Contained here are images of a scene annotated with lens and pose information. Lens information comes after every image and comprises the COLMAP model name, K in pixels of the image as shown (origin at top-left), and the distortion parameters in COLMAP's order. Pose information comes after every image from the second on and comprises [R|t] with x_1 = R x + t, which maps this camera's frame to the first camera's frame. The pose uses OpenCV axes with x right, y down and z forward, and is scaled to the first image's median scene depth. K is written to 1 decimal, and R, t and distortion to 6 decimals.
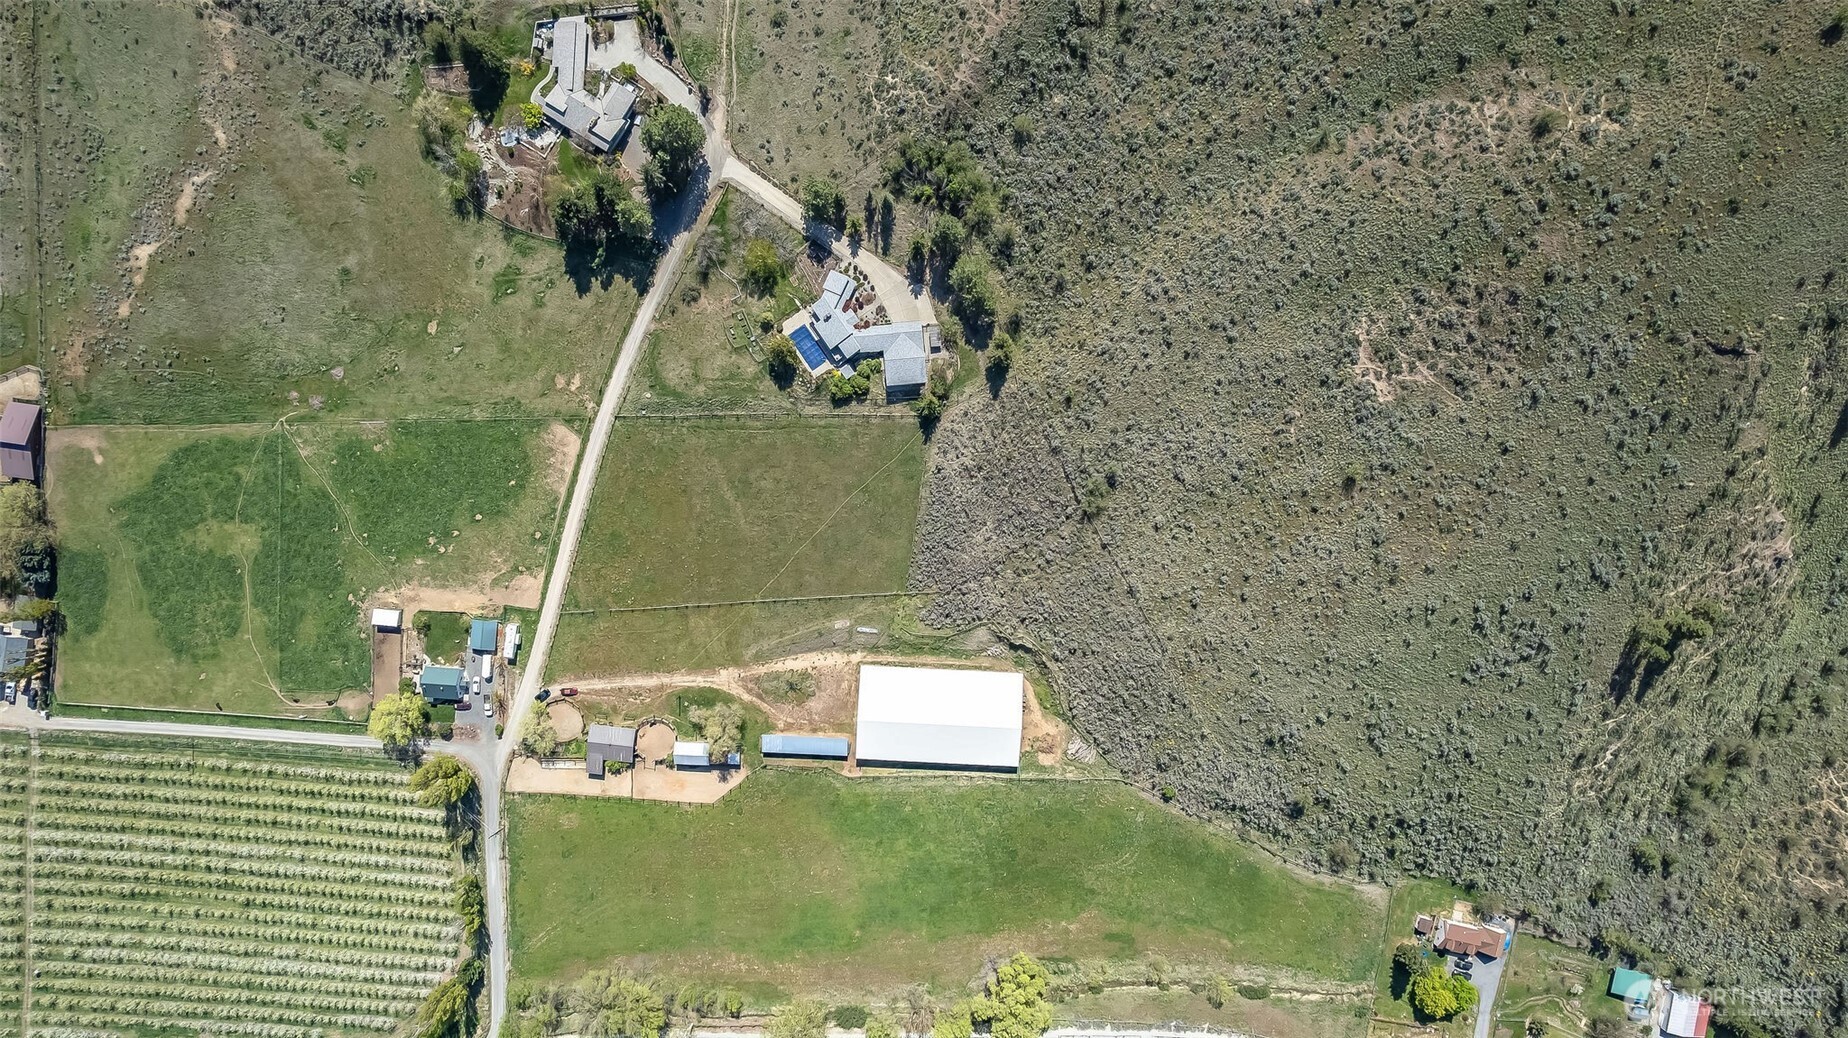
lens RADIAL K [[1221.5, 0, 930.6], [0, 1221.5, 513.5], [0, 0, 1]] dist [-0.060095, 0.046695]
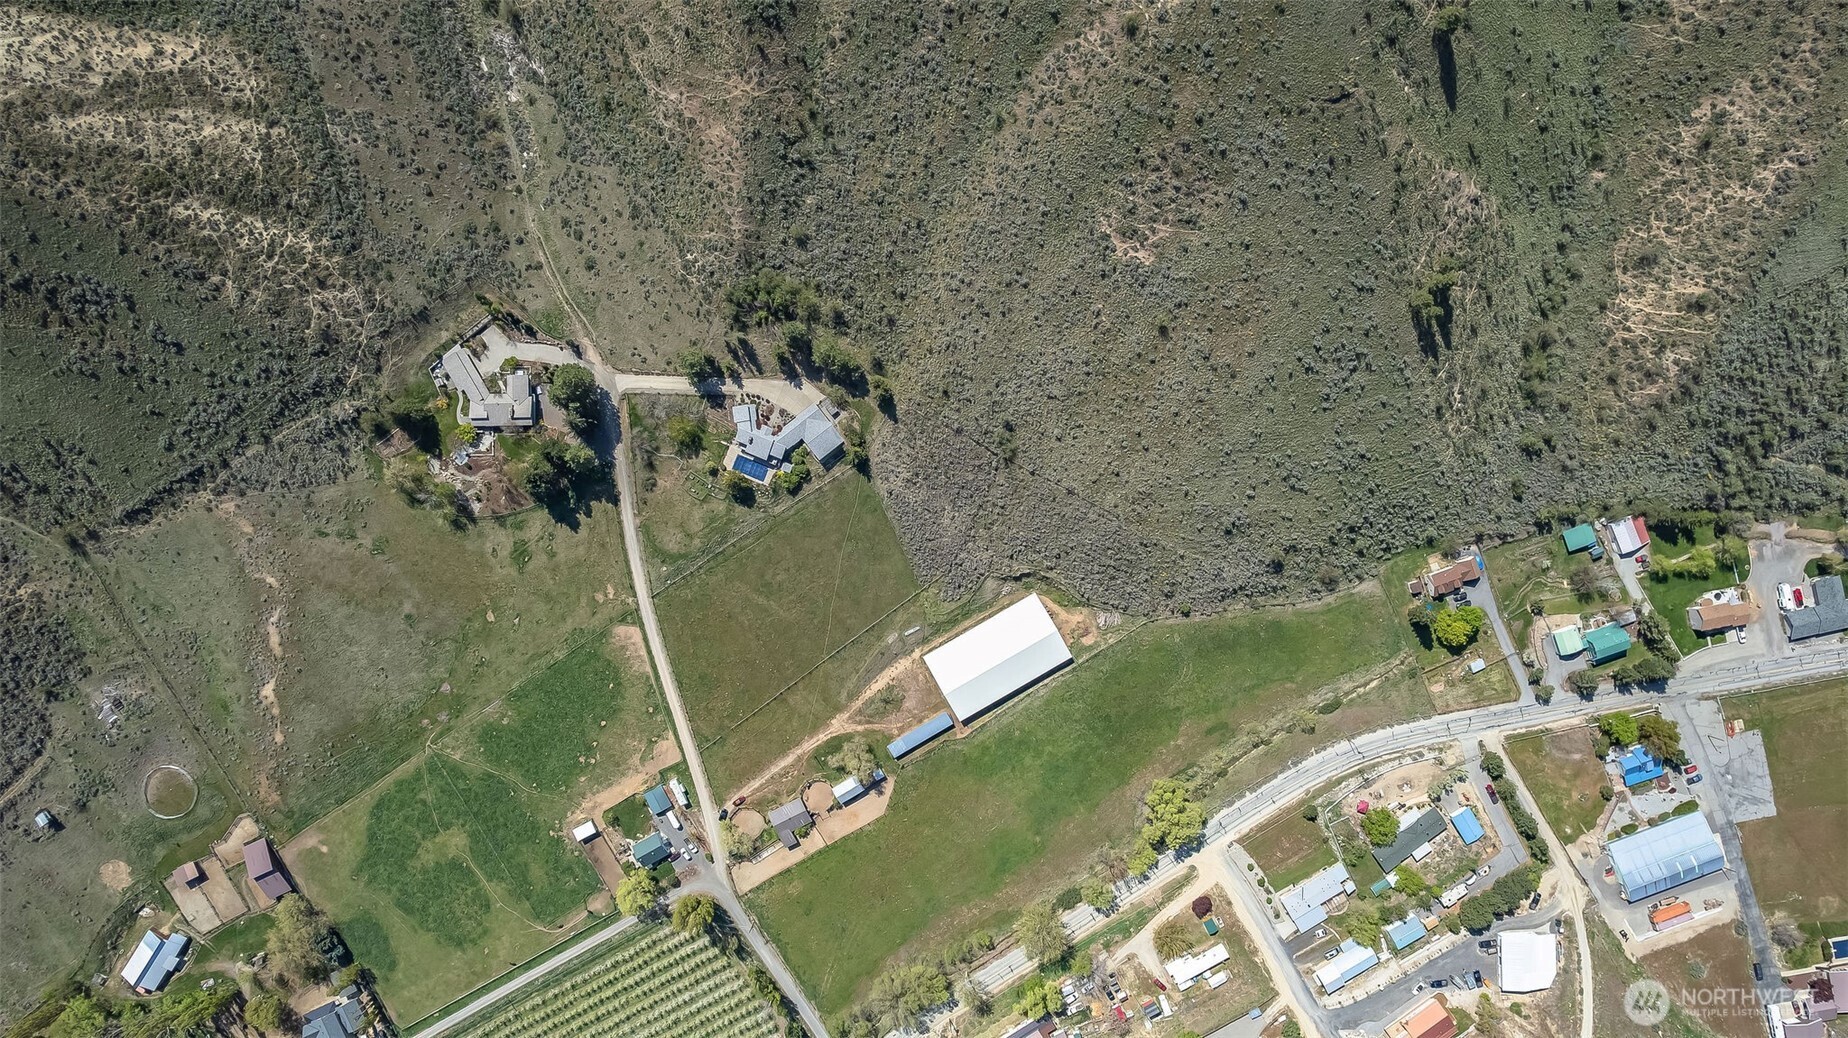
lens RADIAL K [[1176.2, 0, 913.0], [0, 1176.2, 518.4], [0, 0, 1]] dist [-0.039844, 0.001001]
pose [[0.839426, -0.543408, -0.008511, 0.022184], [0.543448, 0.839436, 0.003325, -0.004994], [0.005338, -0.007417, 0.999958, -0.209042]]
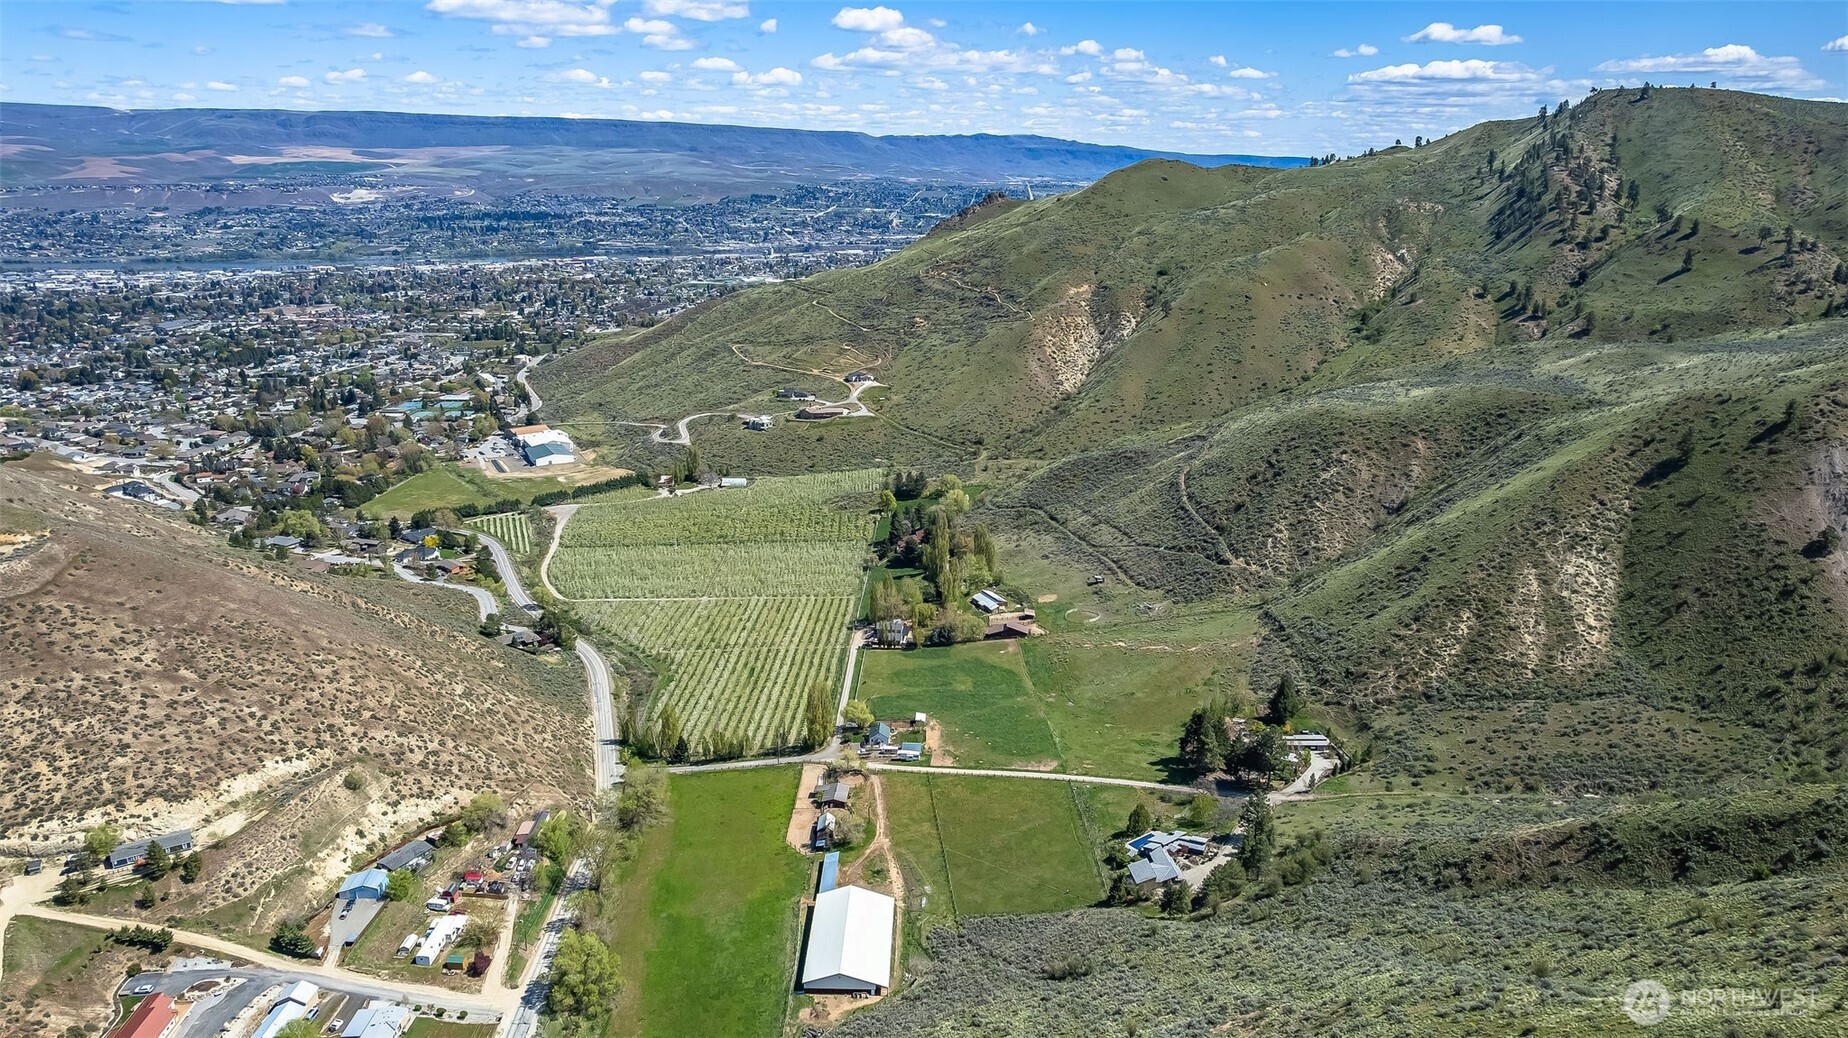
lens RADIAL K [[1170.0, 0, 936.4], [0, 1170.0, 524.5], [0, 0, 1]] dist [-0.082791, 0.078770]
pose [[0.042884, 0.288600, -0.956489, 0.930669], [-0.999035, 0.003319, -0.043790, 0.132194], [-0.009464, 0.957444, 0.288464, 0.317373]]
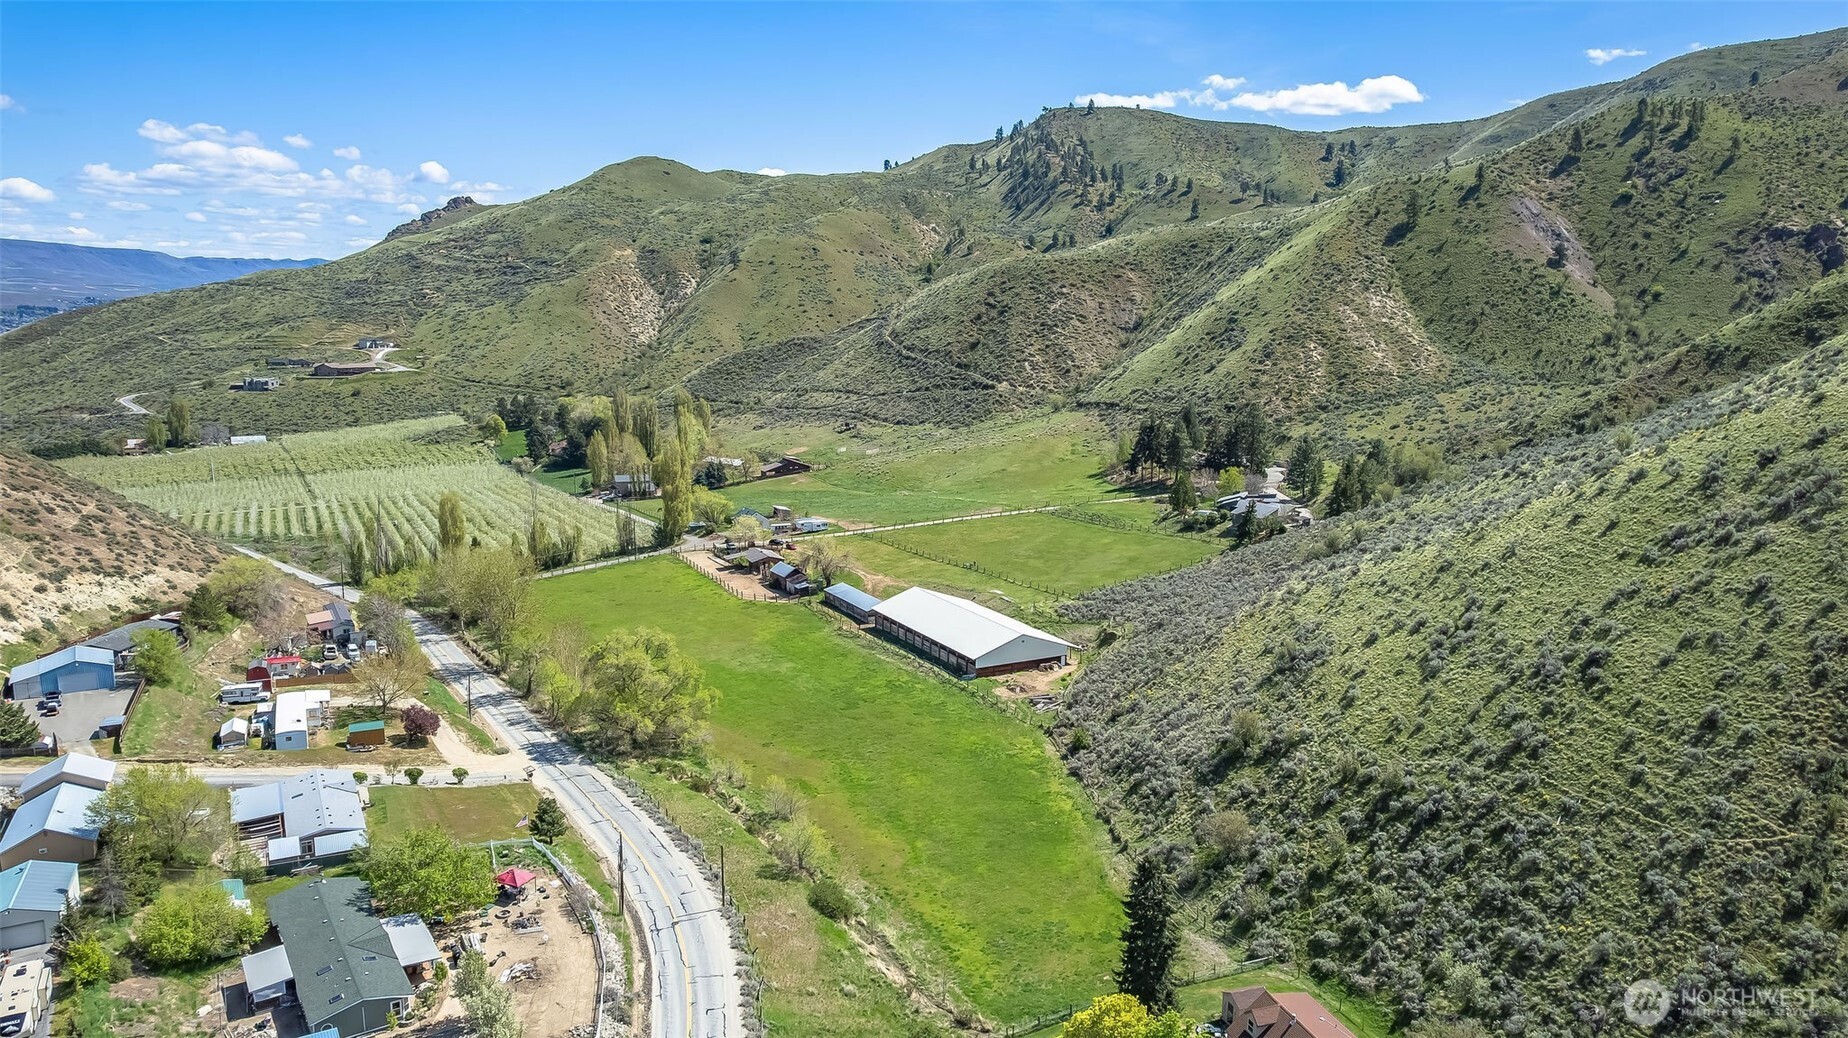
lens RADIAL K [[1196.9, 0, 939.2], [0, 1196.9, 524.8], [0, 0, 1]] dist [-0.074854, 0.067380]
pose [[0.531432, 0.156251, -0.832566, 0.609679], [-0.846974, 0.080945, -0.525437, 0.572620], [-0.014708, 0.984395, 0.175357, 0.804495]]
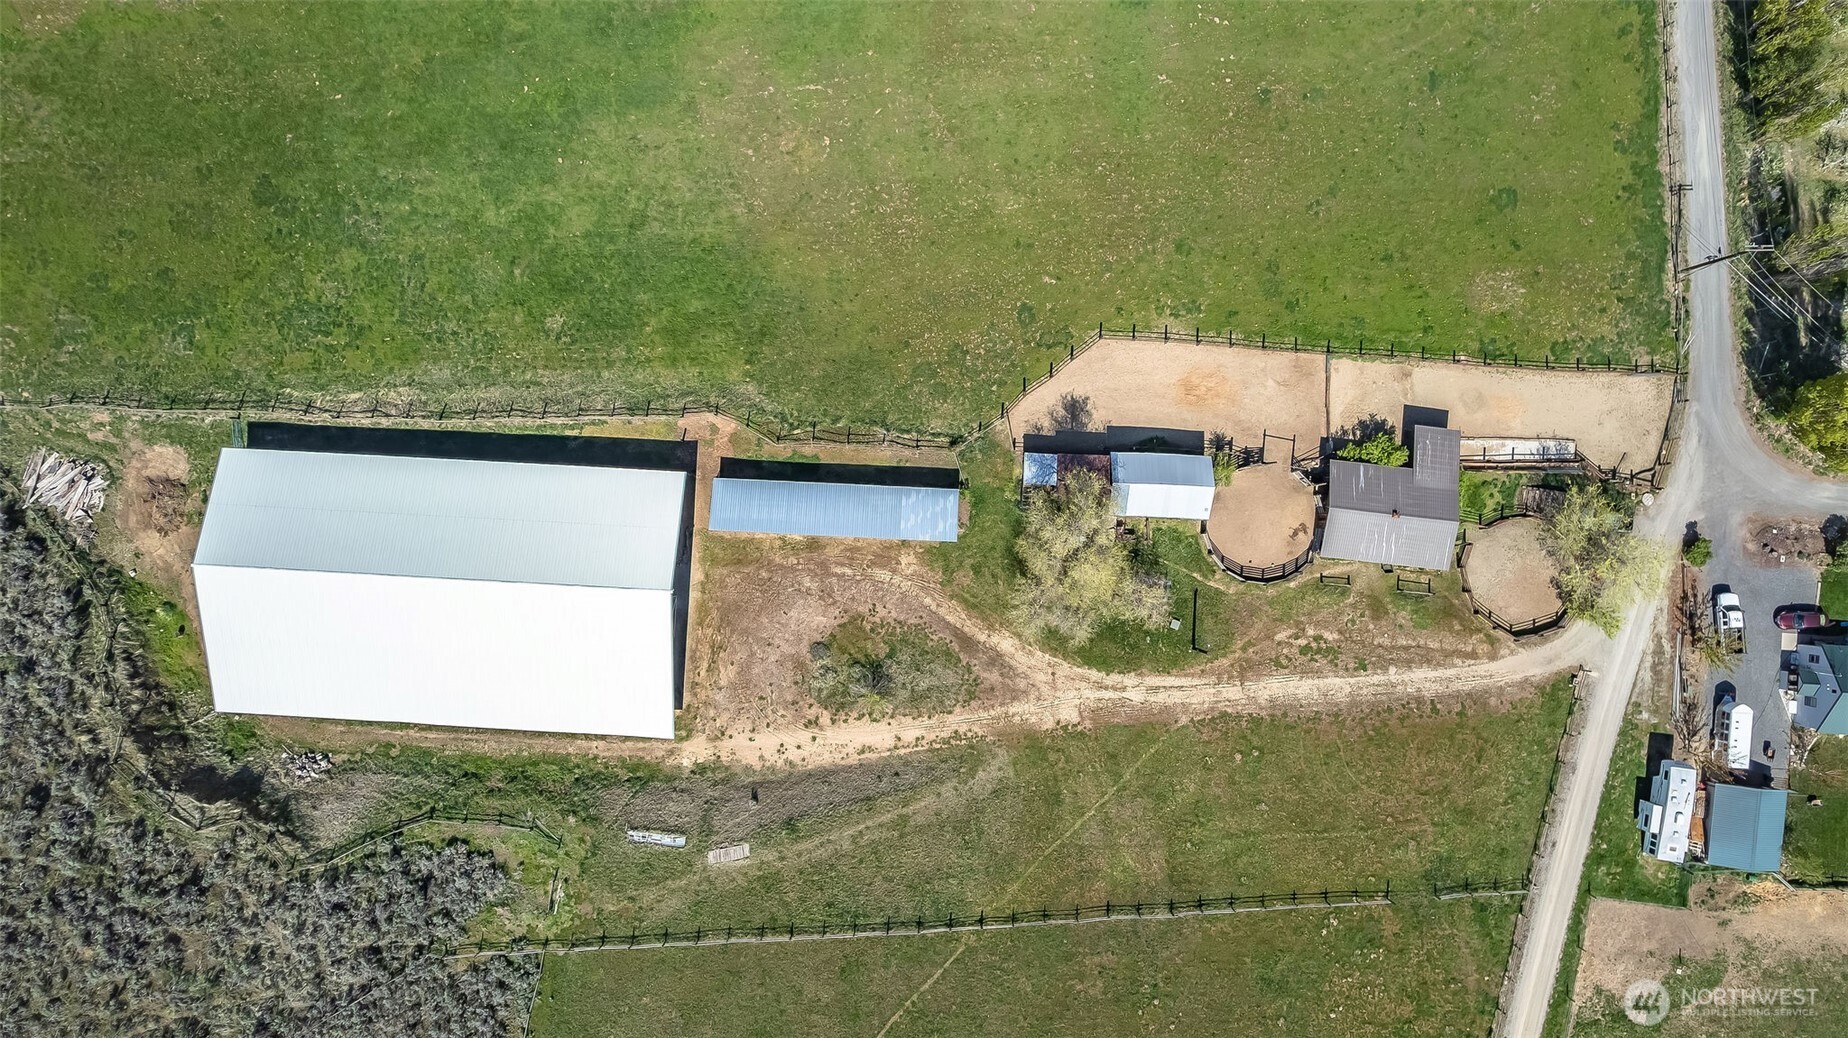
lens RADIAL K [[1136.0, 0, 932.6], [0, 1136.0, 529.9], [0, 0, 1]] dist [-0.068732, 0.054828]
pose [[-0.999849, -0.002146, -0.017246, -0.125594], [0.002351, -0.999927, -0.011859, 0.188533], [-0.017219, -0.011897, 0.999781, 0.677890]]
